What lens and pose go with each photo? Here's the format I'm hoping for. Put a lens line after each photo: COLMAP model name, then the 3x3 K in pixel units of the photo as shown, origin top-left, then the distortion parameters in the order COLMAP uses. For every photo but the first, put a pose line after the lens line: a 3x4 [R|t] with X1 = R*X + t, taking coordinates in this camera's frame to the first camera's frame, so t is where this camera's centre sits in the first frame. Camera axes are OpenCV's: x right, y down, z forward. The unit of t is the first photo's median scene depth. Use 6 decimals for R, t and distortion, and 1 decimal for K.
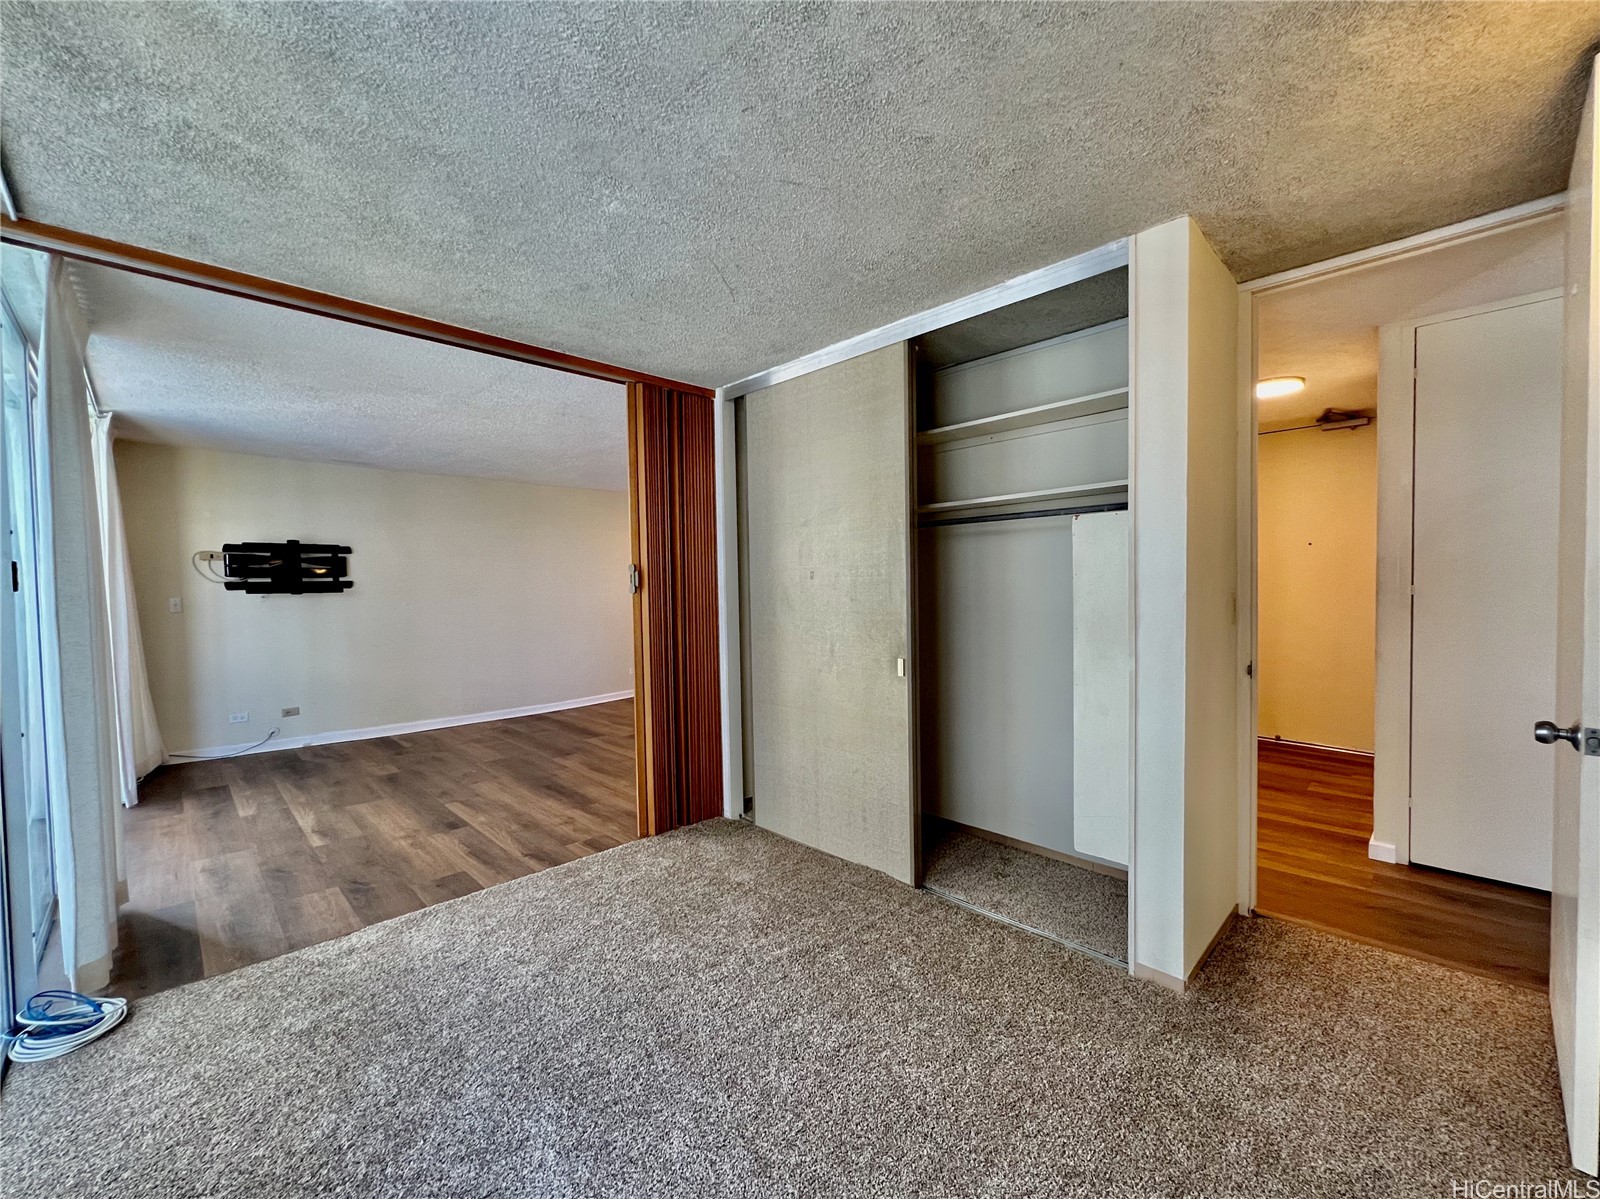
lens RADIAL K [[647.7, 0, 801.6], [0, 647.7, 601.9], [0, 0, 1]] dist [-0.001967, -0.000360]
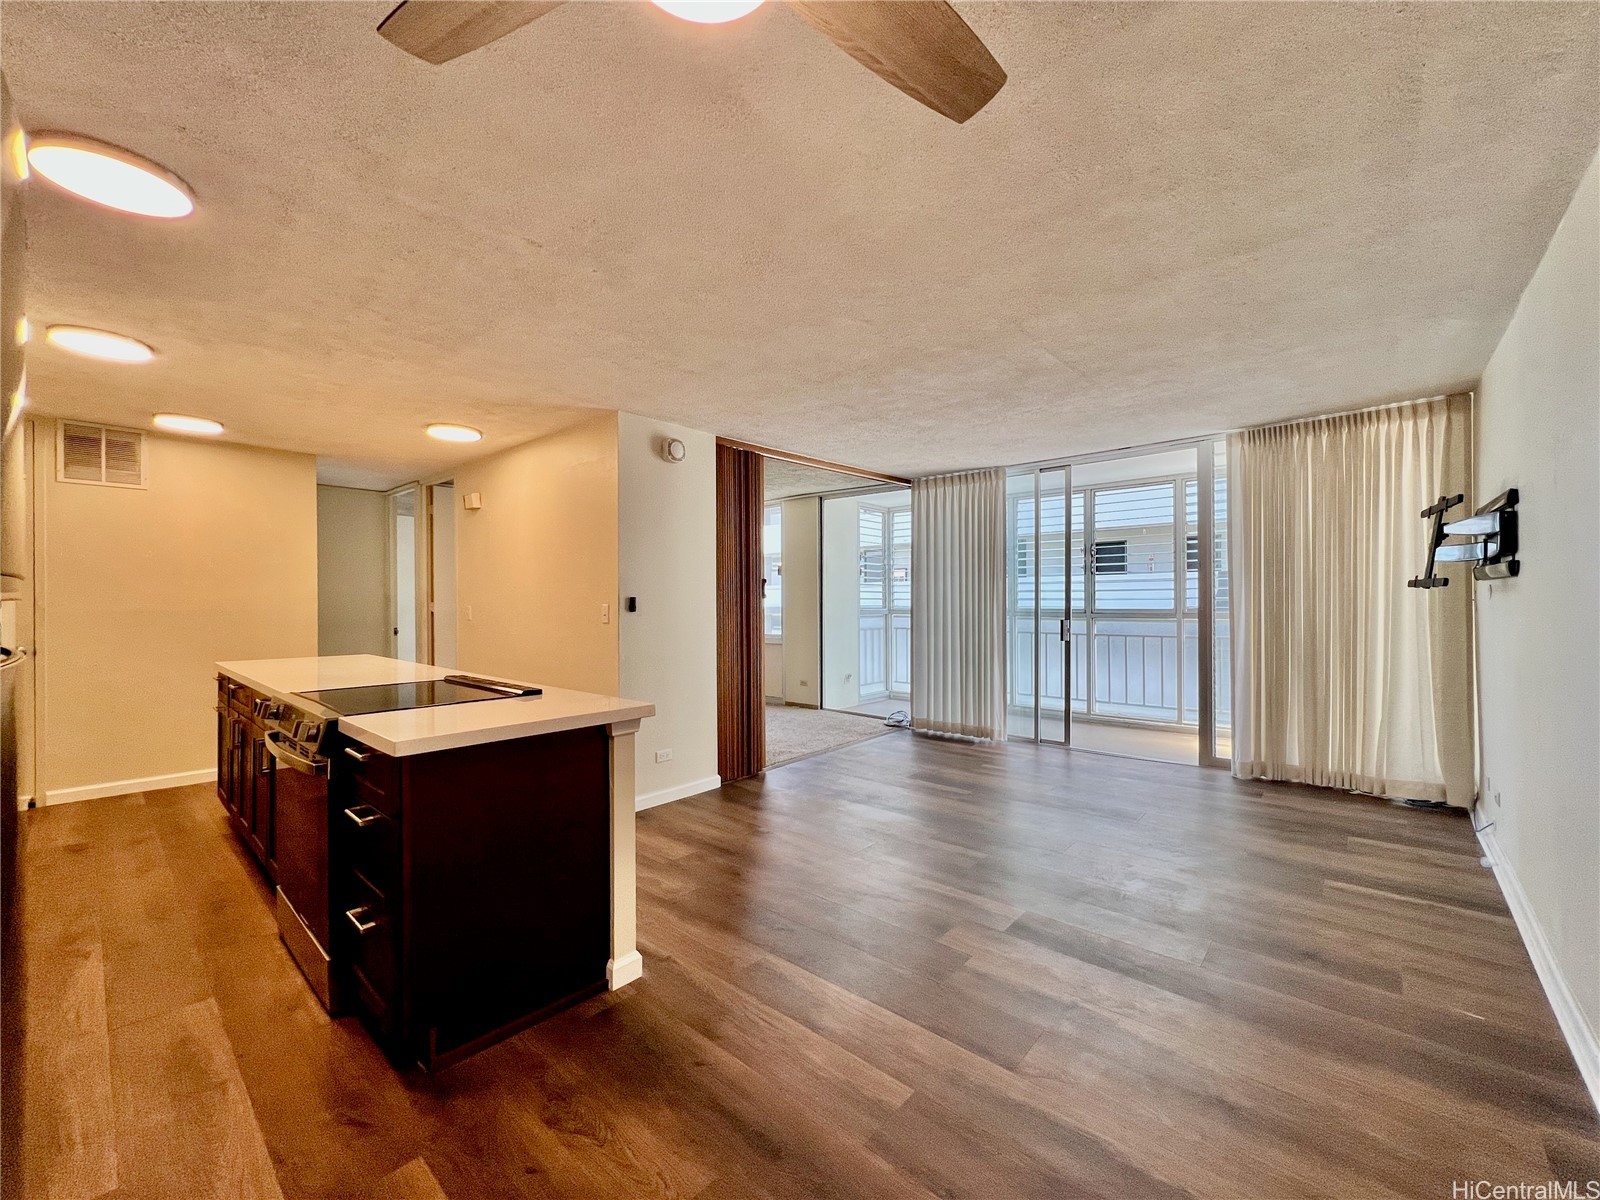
lens RADIAL K [[642.1, 0, 801.5], [0, 642.1, 601.9], [0, 0, 1]] dist [-0.001914, 0.000547]
pose [[-0.997811, 0.023967, -0.061628, -0.230041], [0.022112, 0.999287, 0.030606, -0.042799], [0.062318, 0.029176, -0.997630, 2.186637]]
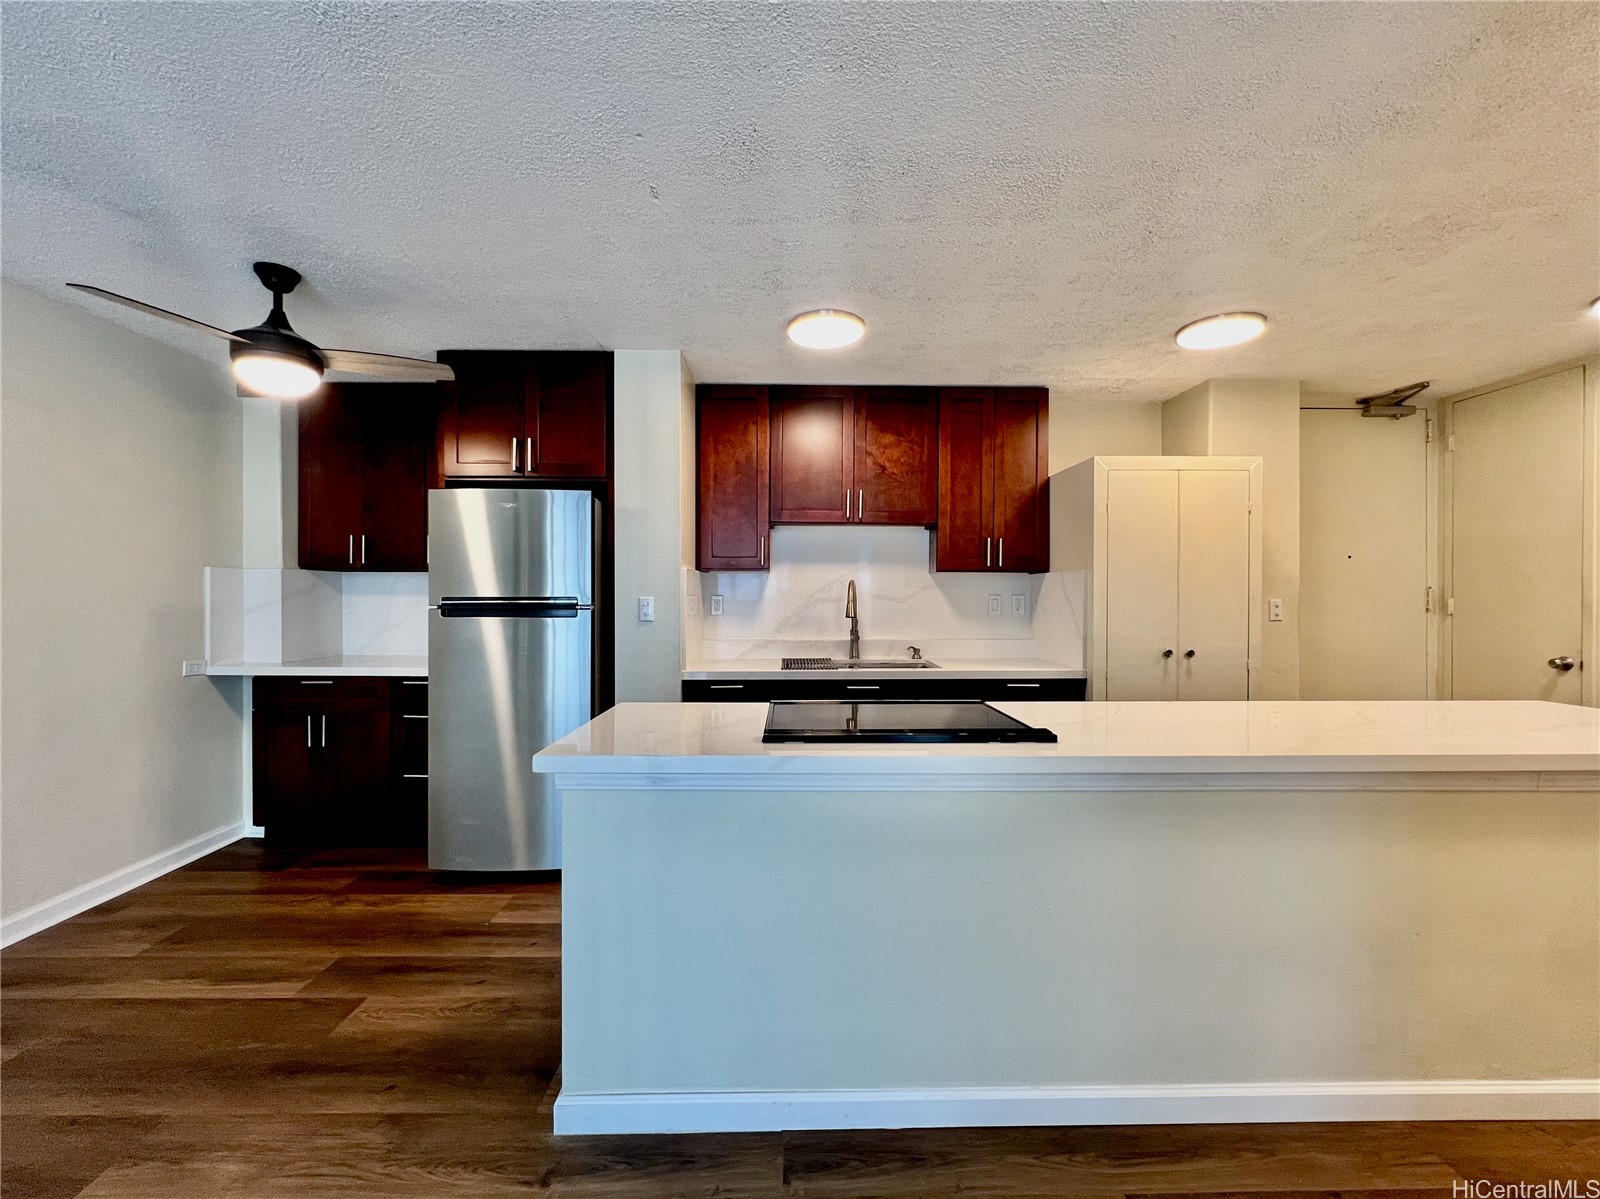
lens RADIAL K [[647.7, 0, 801.6], [0, 647.7, 601.9], [0, 0, 1]] dist [-0.001967, -0.000360]
pose [[0.694990, 0.016978, 0.718819, -0.307343], [0.006973, 0.999515, -0.030349, -0.018116], [-0.718986, 0.026105, 0.694534, 1.198900]]
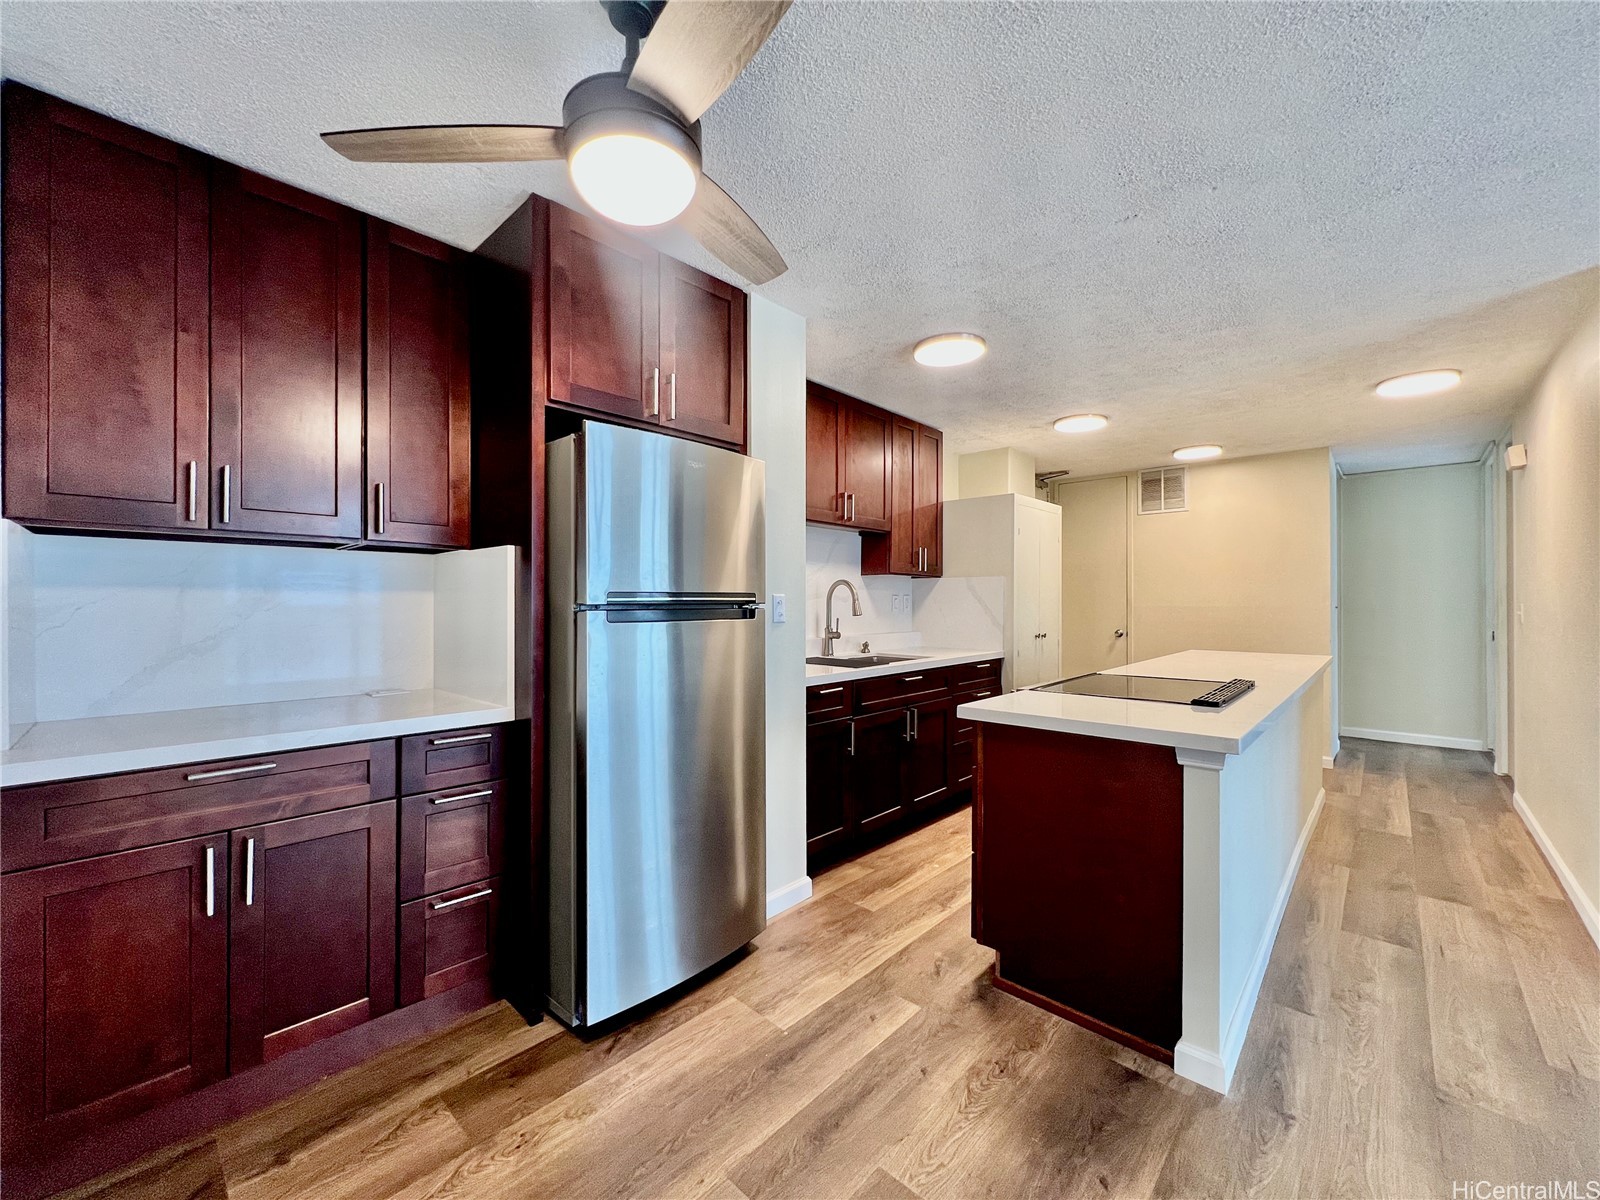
lens RADIAL K [[642.1, 0, 801.5], [0, 642.1, 601.9], [0, 0, 1]] dist [-0.001914, 0.000547]
pose [[-0.042979, 0.021486, 0.998845, -0.545020], [0.032666, 0.999264, -0.020090, -0.027125], [-0.998542, 0.031765, -0.043649, 1.906312]]
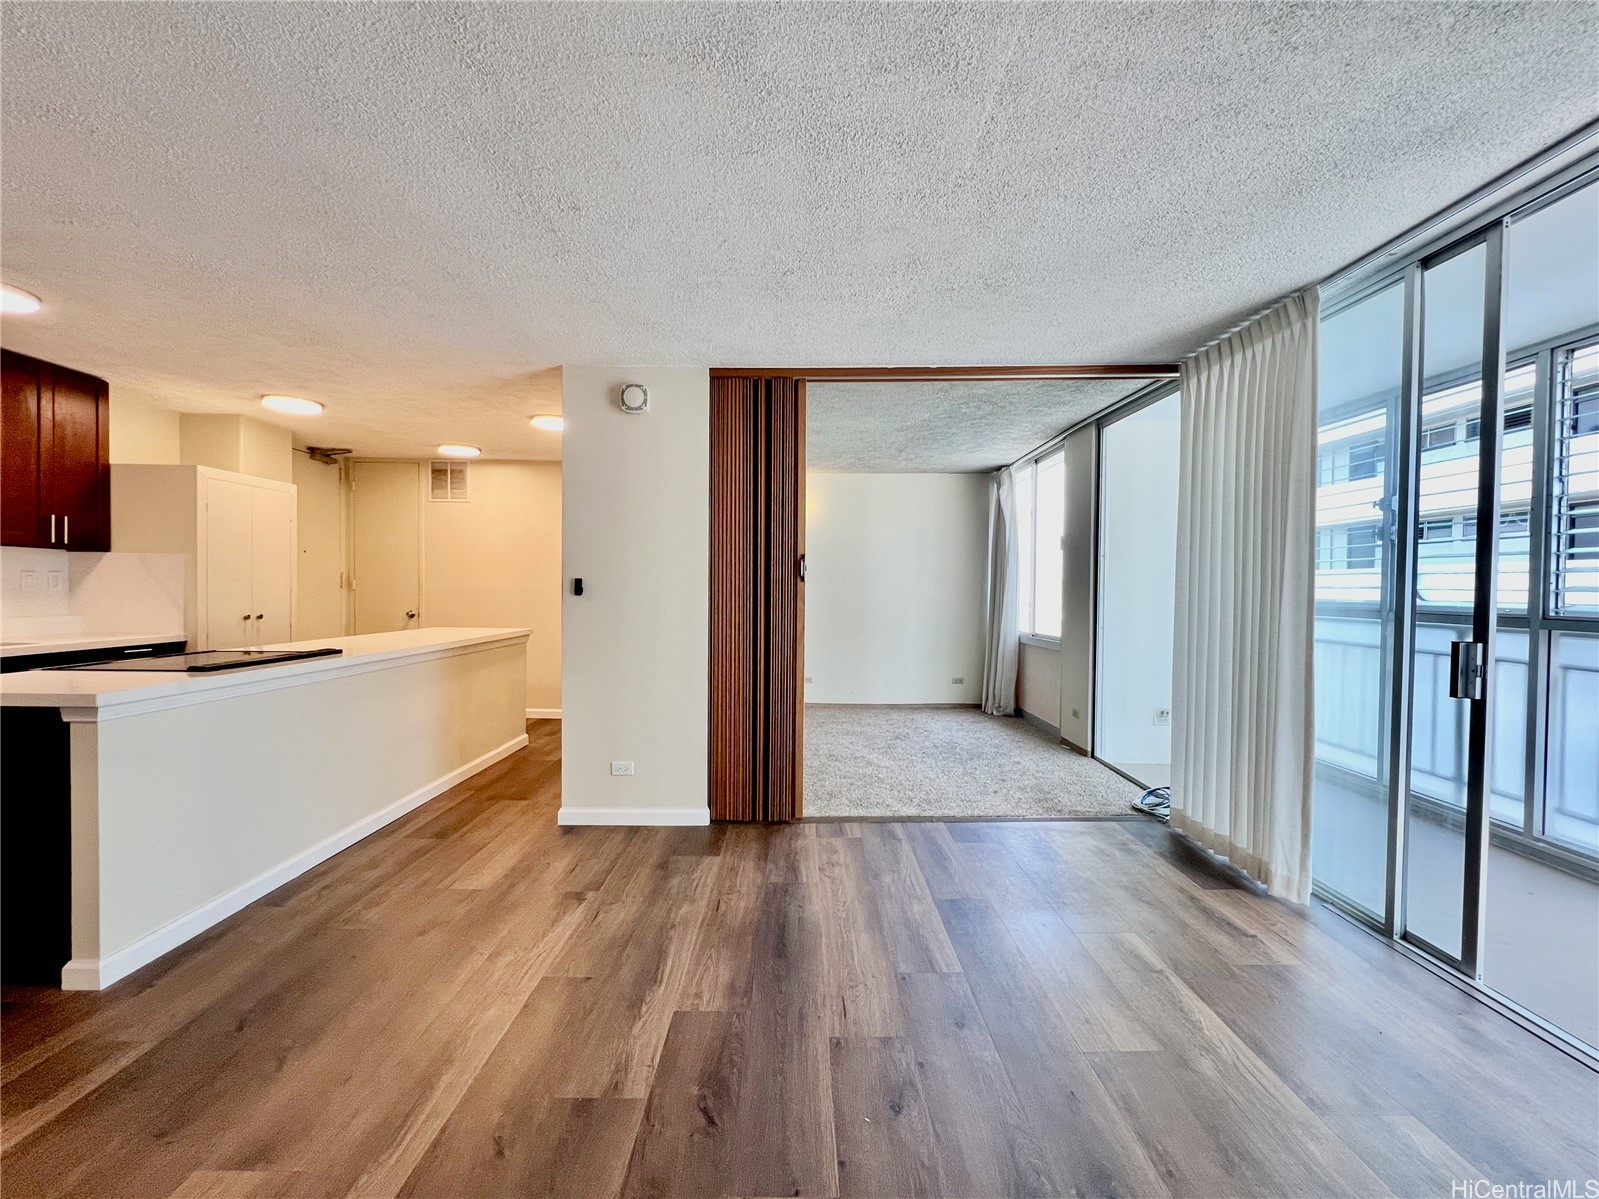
lens RADIAL K [[676.7, 0, 799.5], [0, 676.7, 599.5], [0, 0, 1]] dist [-0.000085, 0.000233]
pose [[-0.708914, 0.001361, 0.705294, -0.912772], [0.025583, 0.999390, 0.023785, -0.009596], [-0.704831, 0.034905, -0.708516, 1.587067]]
